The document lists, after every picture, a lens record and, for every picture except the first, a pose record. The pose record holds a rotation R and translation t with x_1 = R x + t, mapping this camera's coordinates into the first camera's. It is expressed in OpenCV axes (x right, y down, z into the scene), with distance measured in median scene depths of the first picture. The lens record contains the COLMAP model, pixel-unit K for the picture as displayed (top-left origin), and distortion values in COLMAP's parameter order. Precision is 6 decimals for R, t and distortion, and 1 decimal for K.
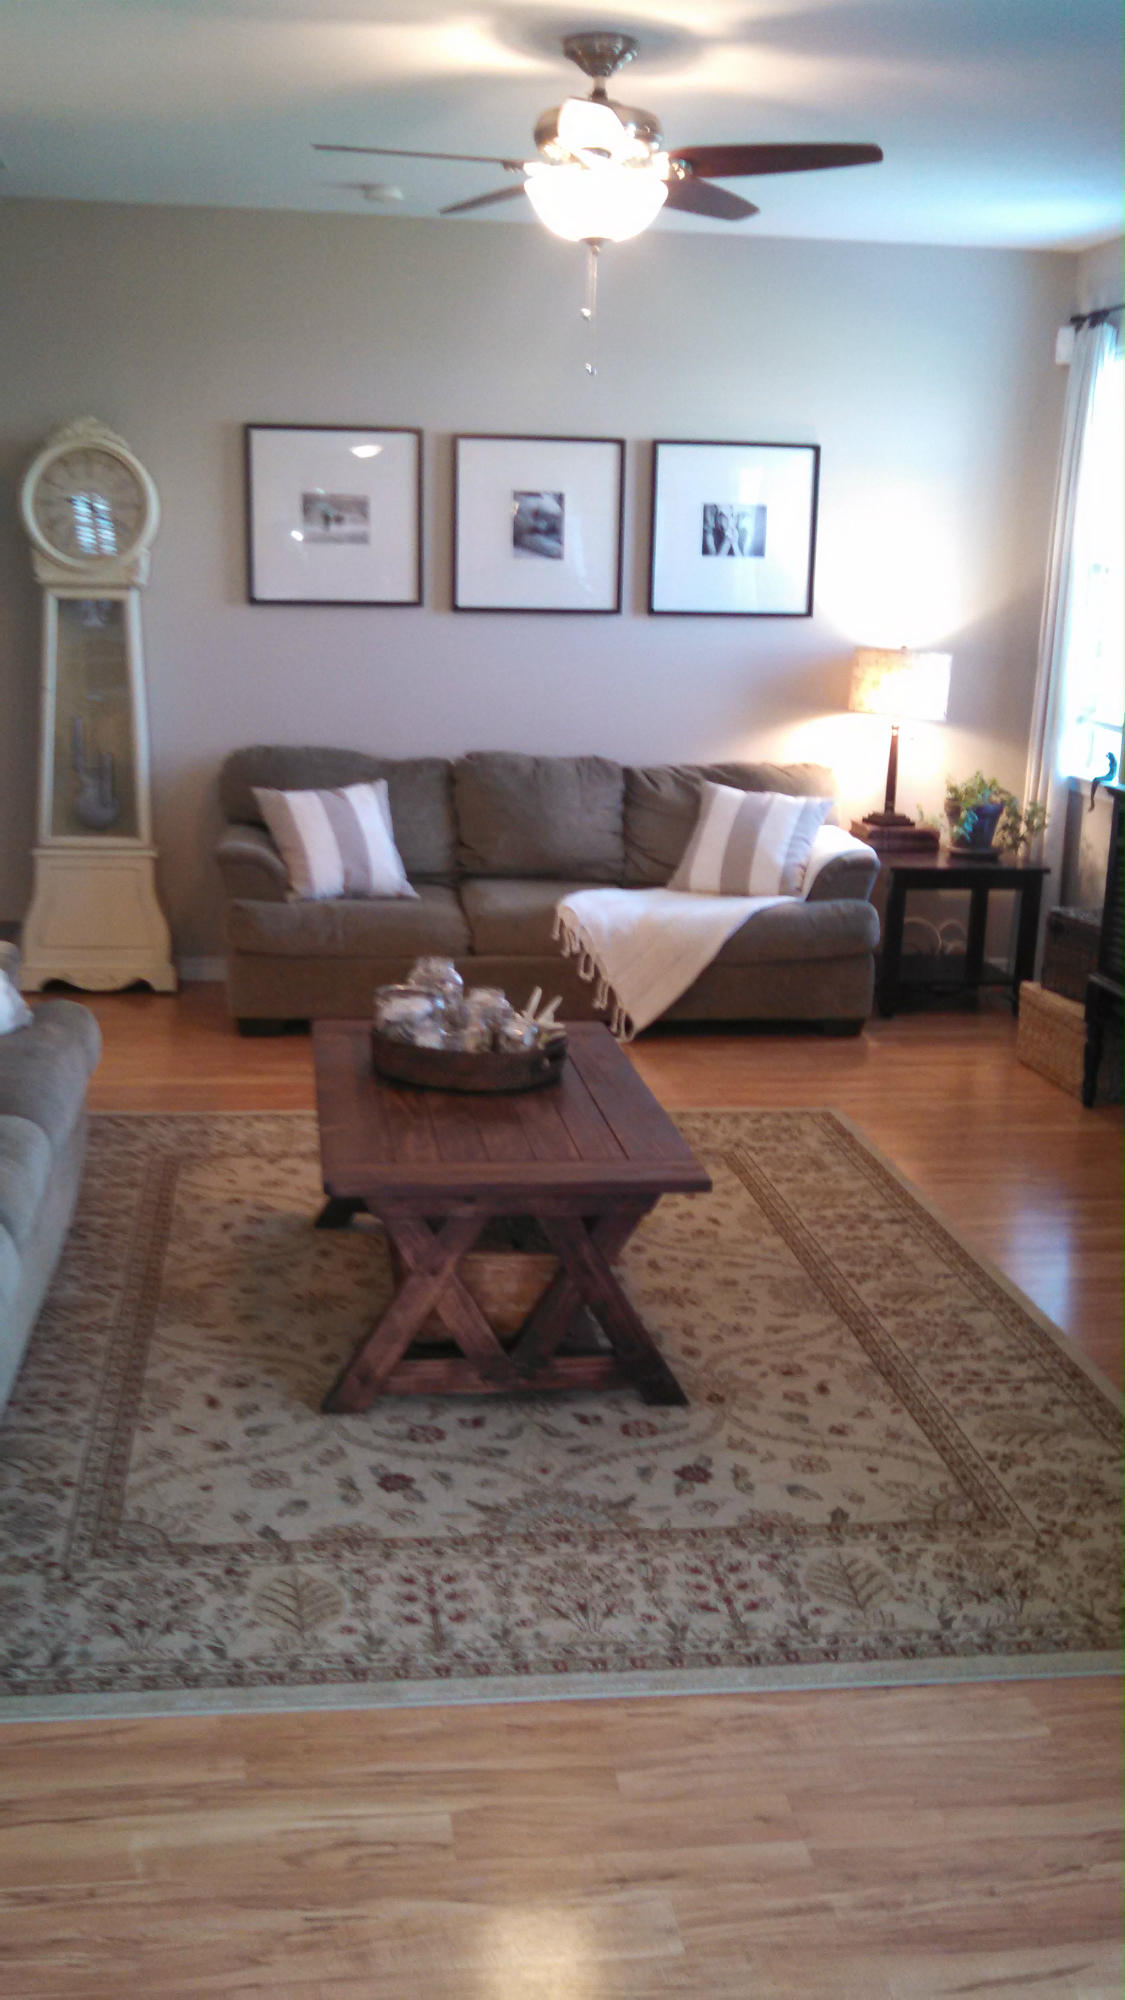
lens RADIAL K [[1881.3, 0, 537.9], [0, 1881.3, 993.8], [0, 0, 1]] dist [-0.008262, 0.000000]
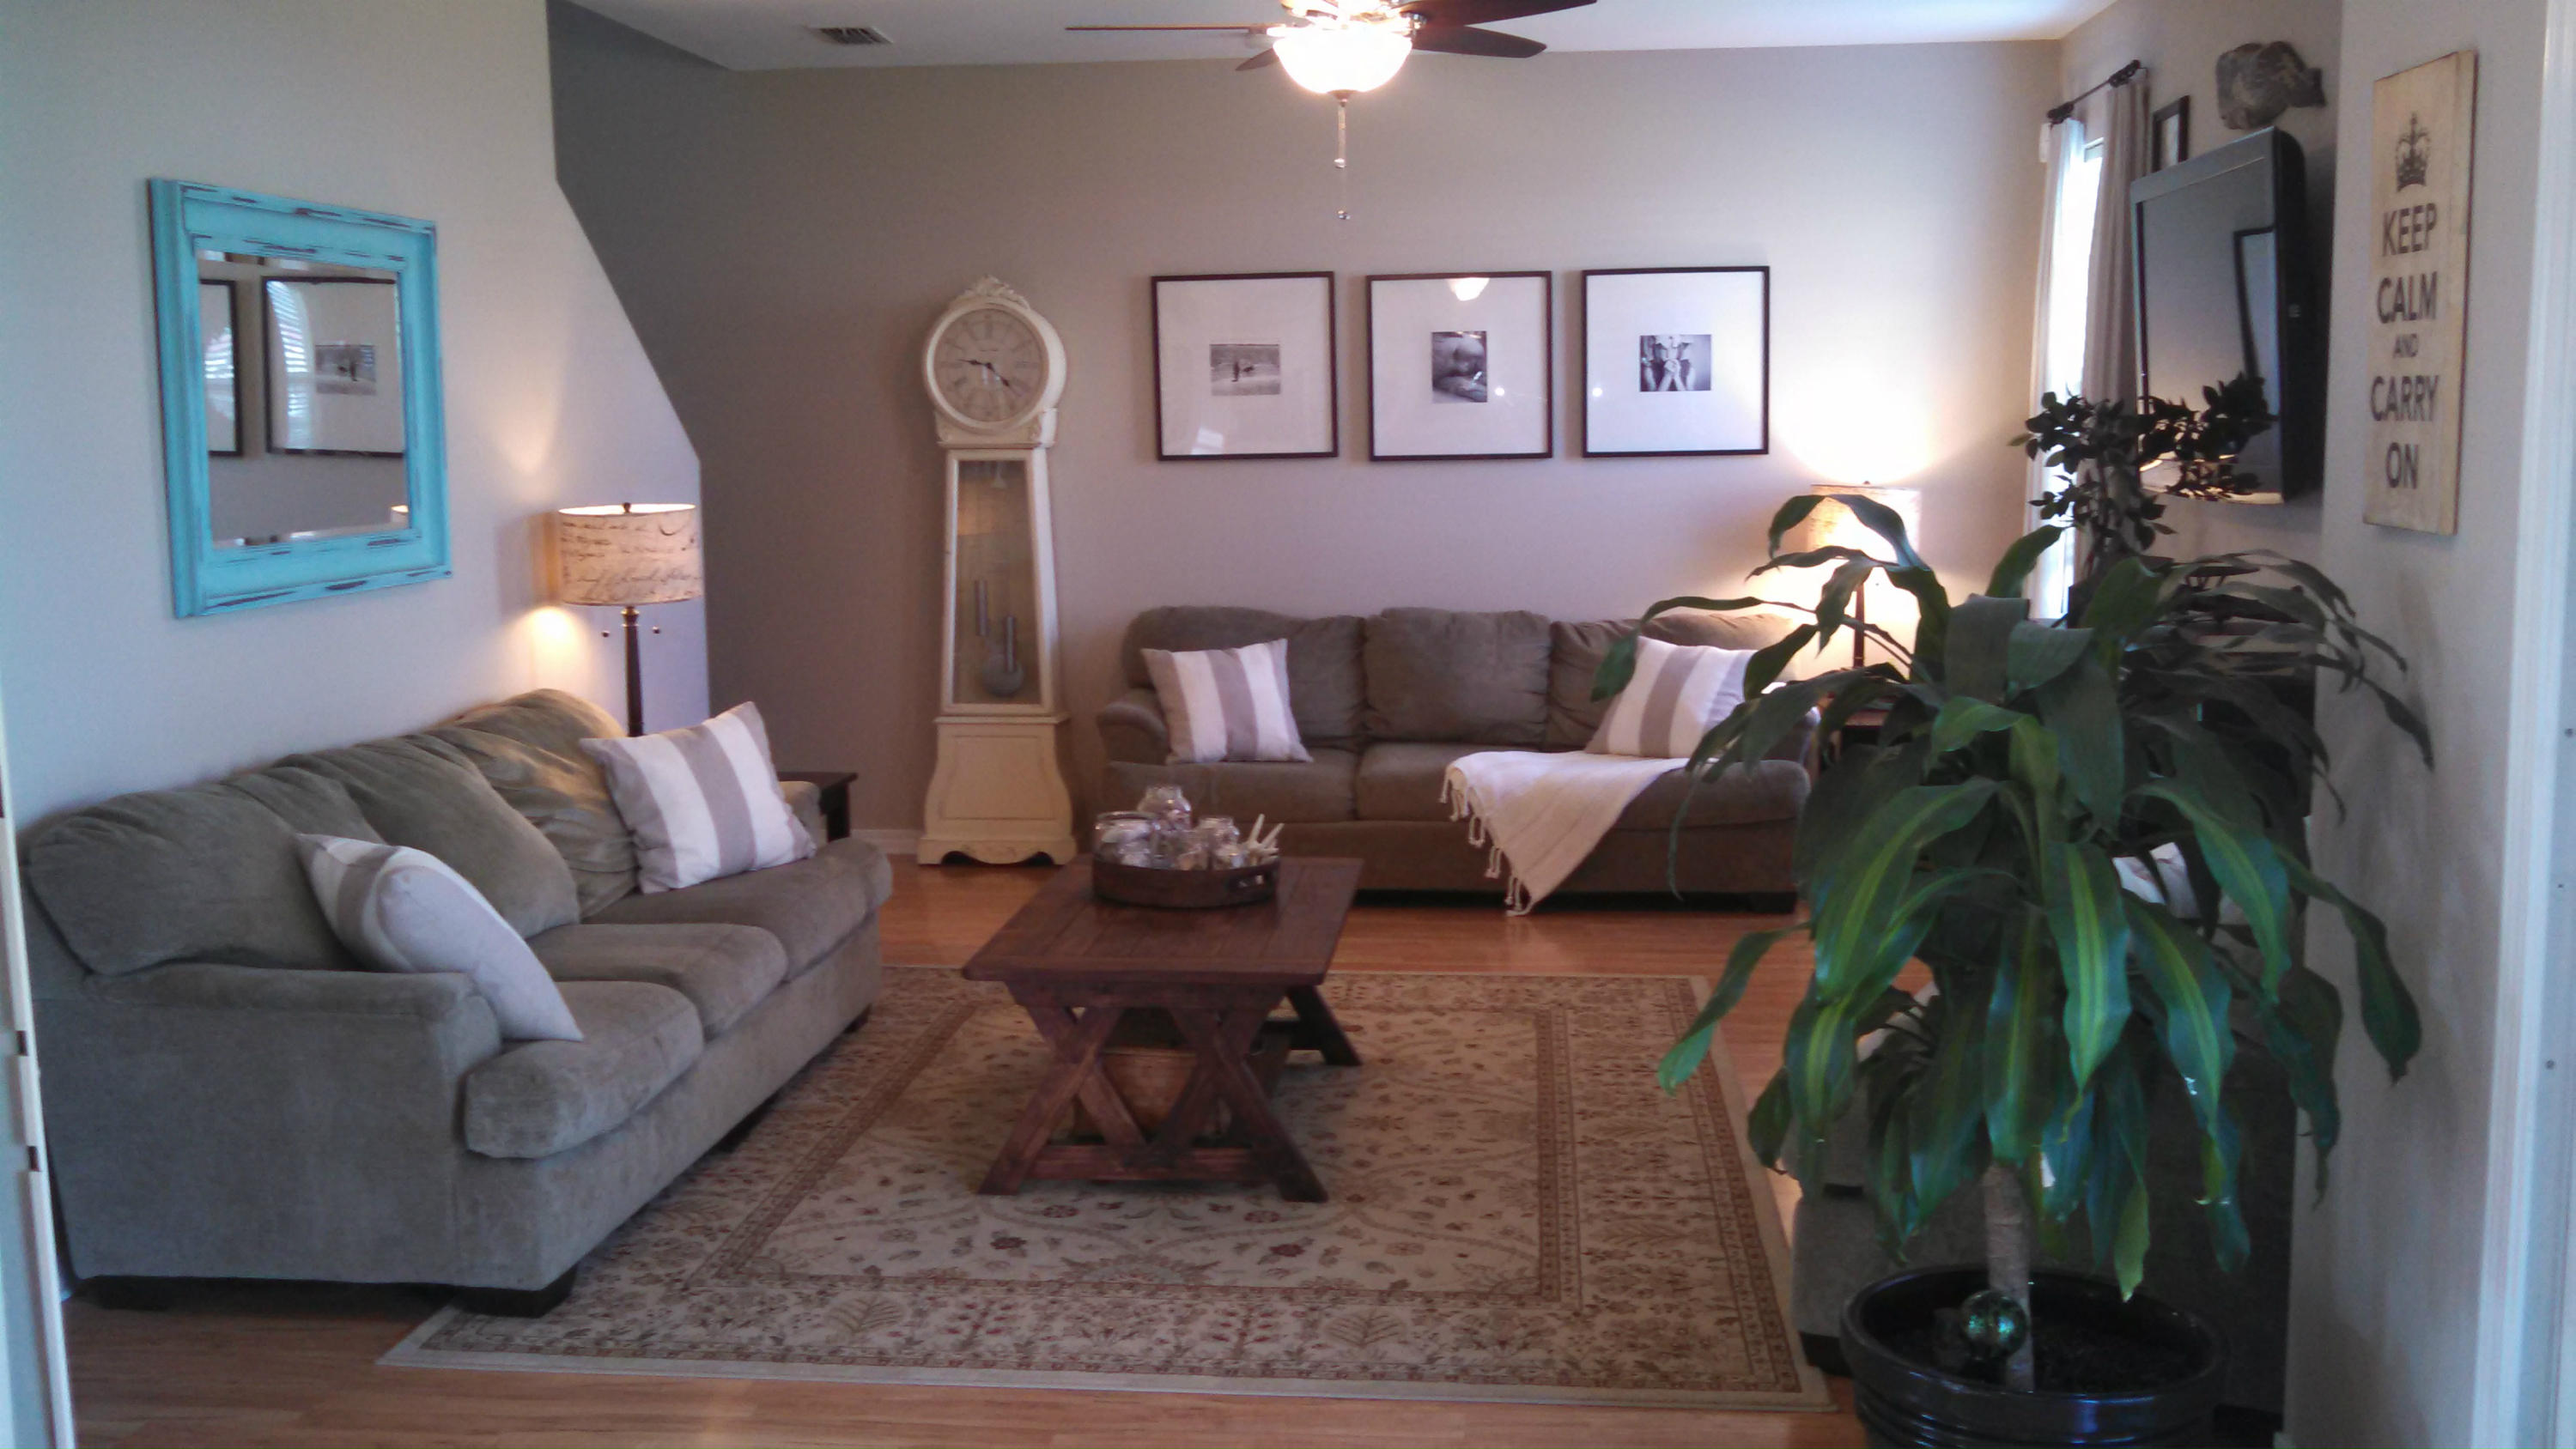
lens RADIAL K [[2422.7, 0, 1352.5], [0, 2422.7, 753.7], [0, 0, 1]] dist [-0.008262, 0.000000]
pose [[0.977492, -0.008545, -0.210801, 0.218364], [-0.010074, 0.996149, -0.087094, 0.051827], [0.210734, 0.087257, 0.973641, -0.180034]]
